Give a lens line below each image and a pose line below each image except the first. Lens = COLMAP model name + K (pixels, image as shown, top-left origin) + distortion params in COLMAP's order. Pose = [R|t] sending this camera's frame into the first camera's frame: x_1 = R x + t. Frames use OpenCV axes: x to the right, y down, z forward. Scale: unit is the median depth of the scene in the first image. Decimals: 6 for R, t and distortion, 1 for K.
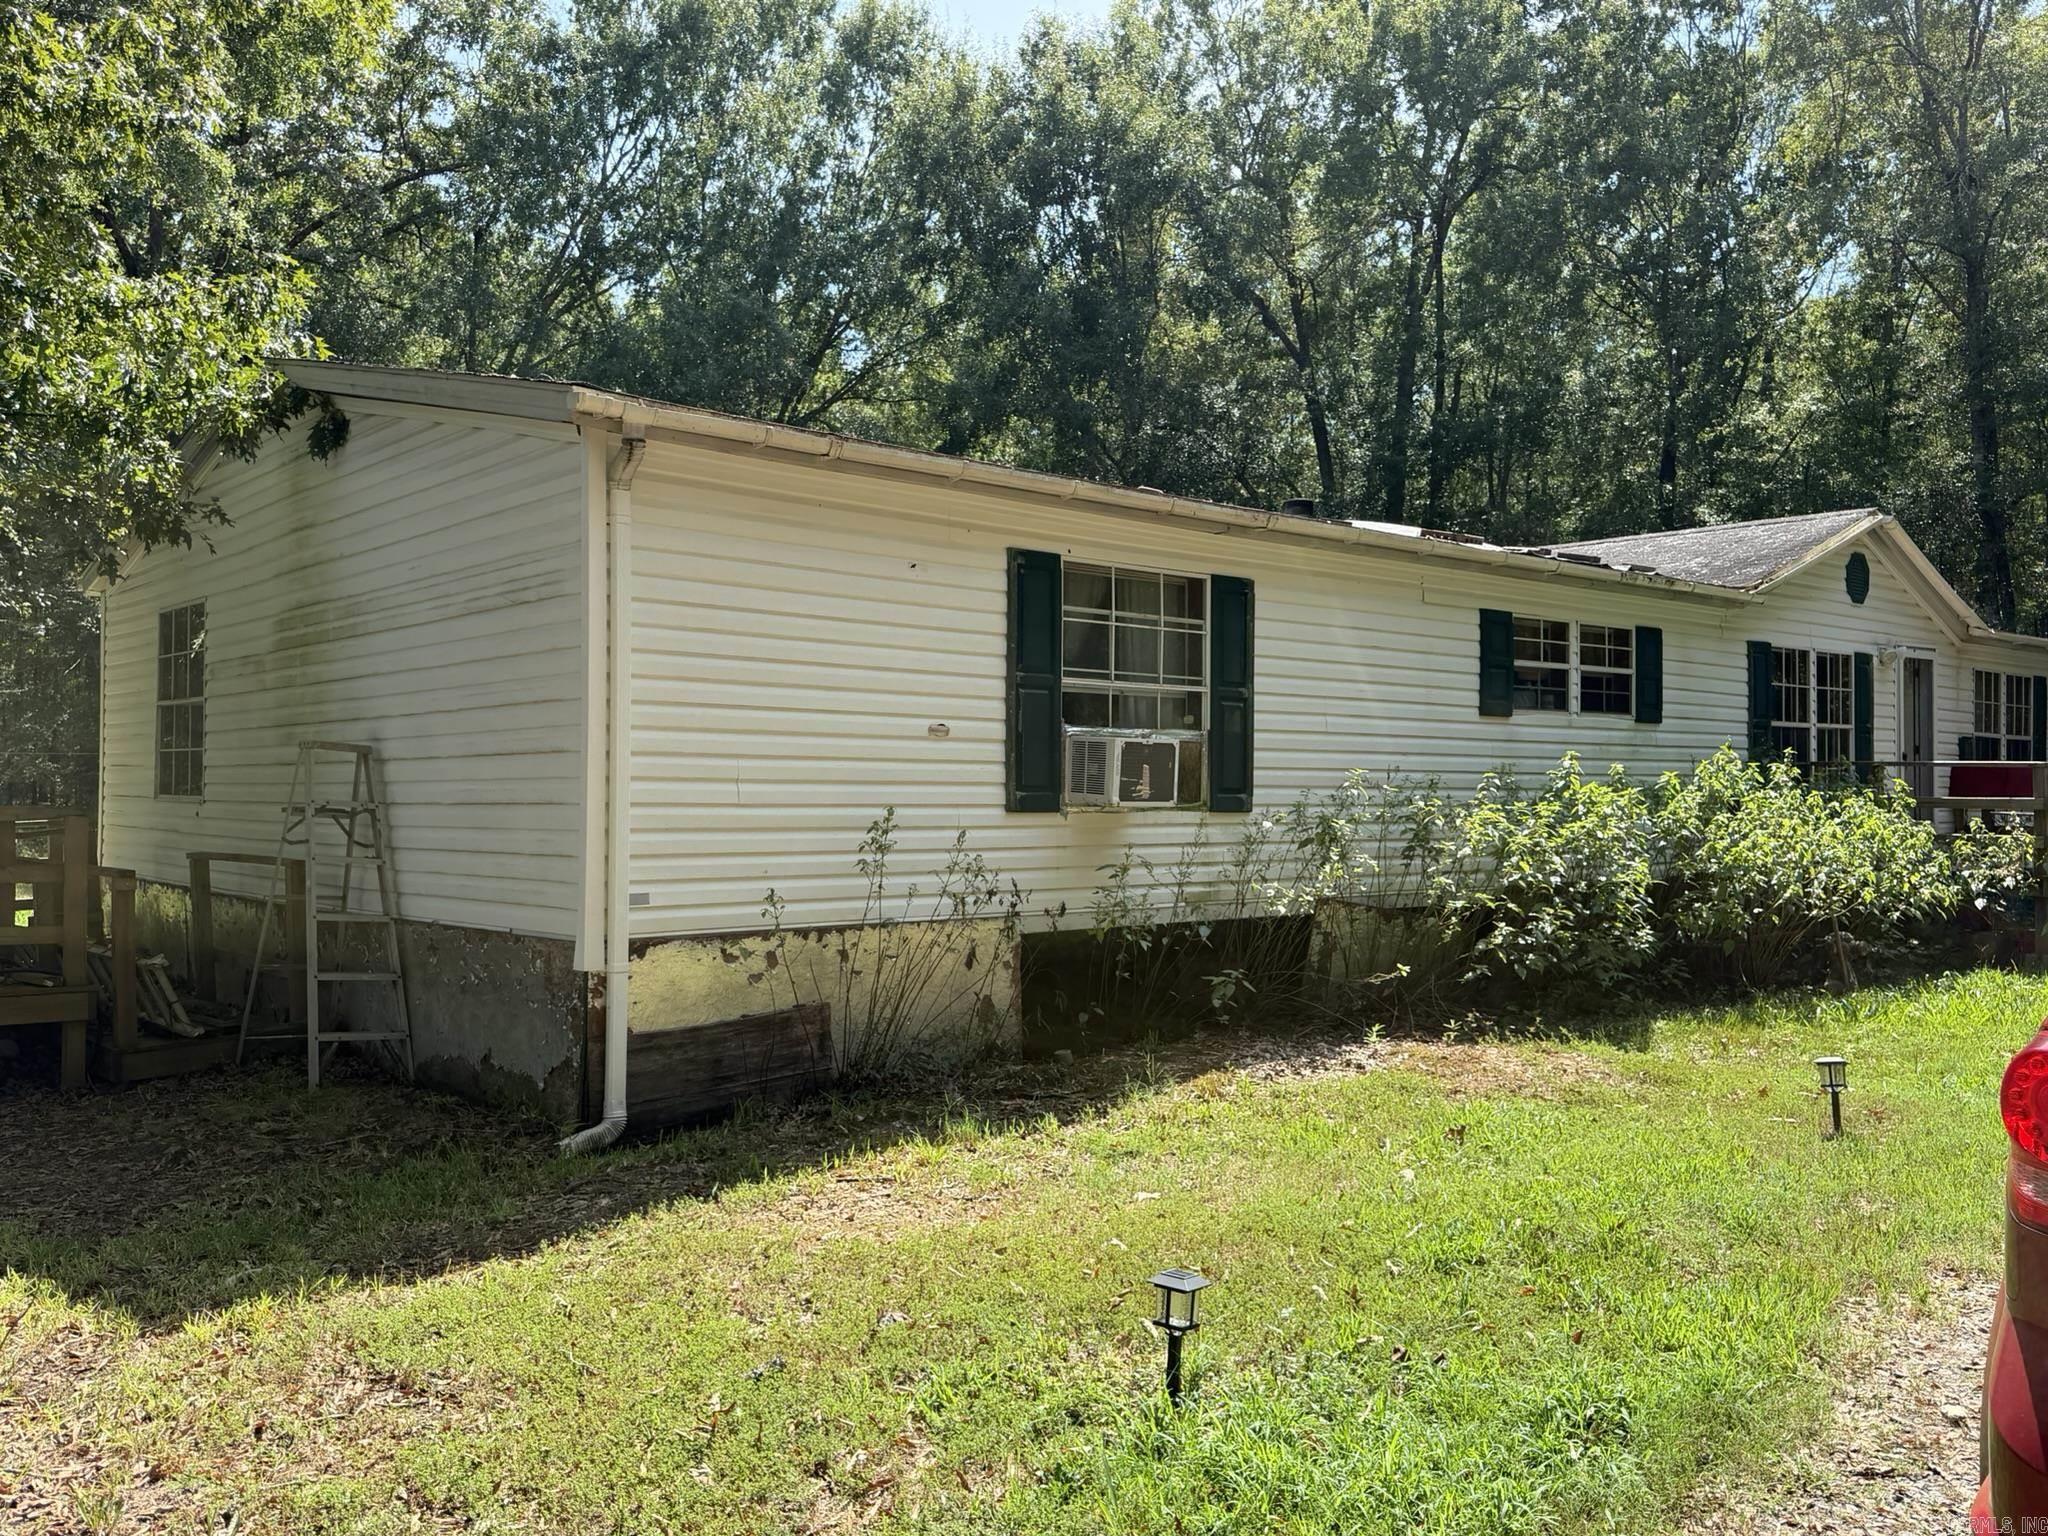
lens RADIAL K [[1680.3, 0, 1018.9], [0, 1680.3, 743.4], [0, 0, 1]] dist [0.073703, -0.133925]
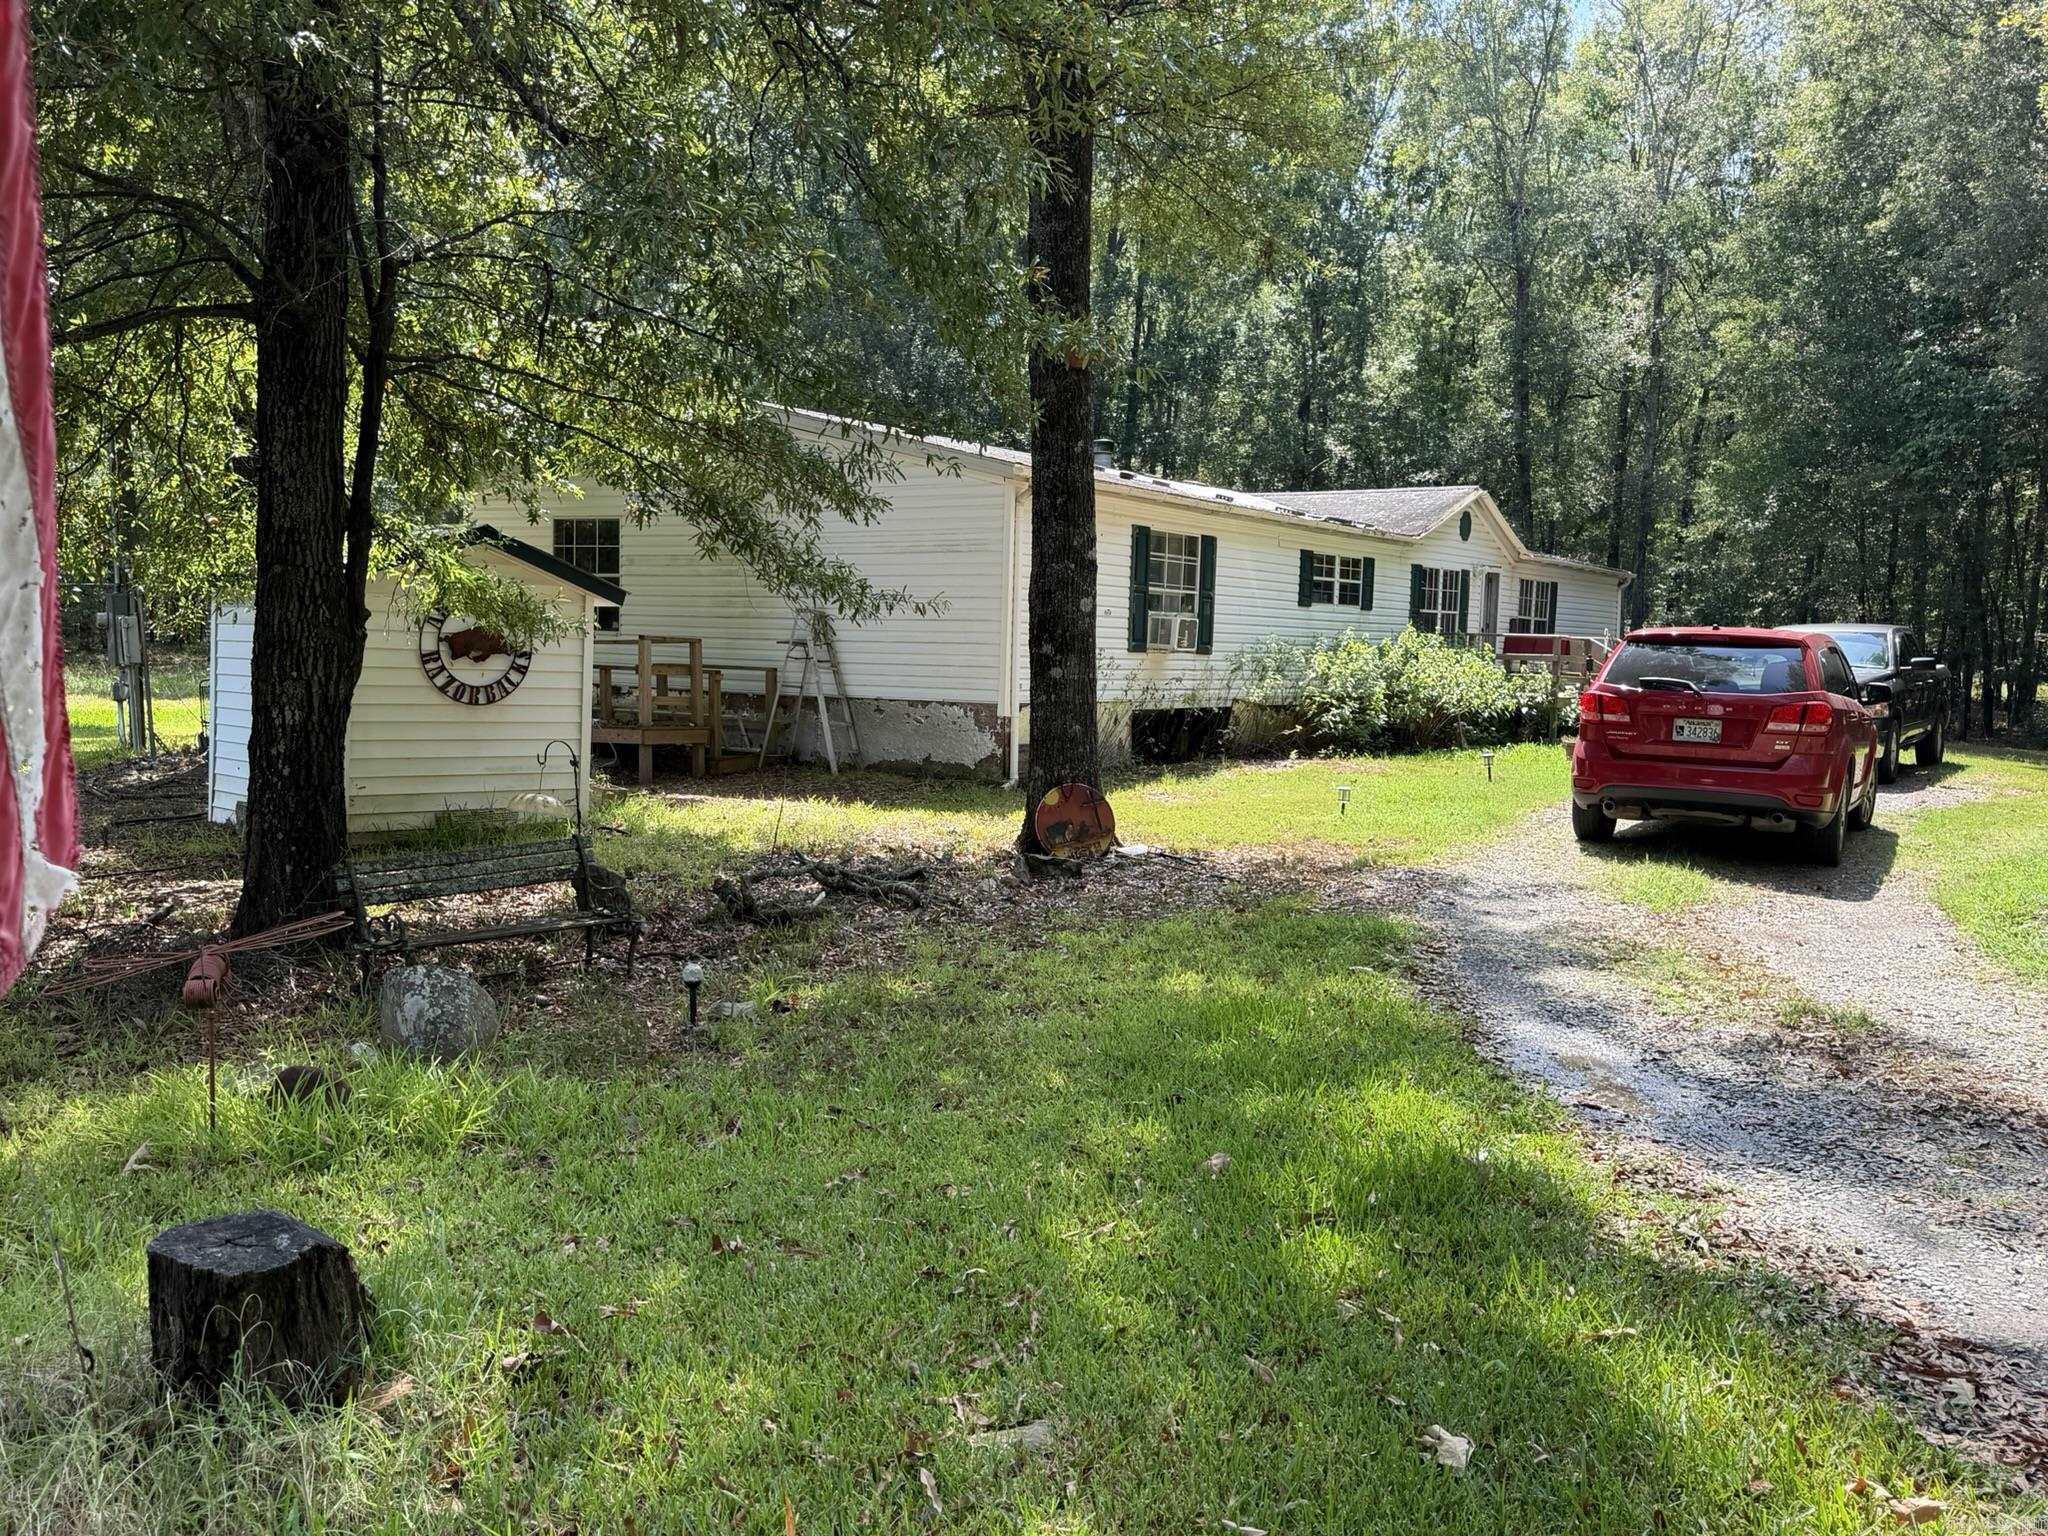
lens RADIAL K [[1648.7, 0, 1018.5], [0, 1648.7, 755.7], [0, 0, 1]] dist [0.087213, -0.145417]
pose [[0.969647, 0.004520, 0.244468, -0.736067], [-0.028505, 0.995101, 0.094662, -0.024646], [-0.242842, -0.098757, 0.965026, -1.113167]]
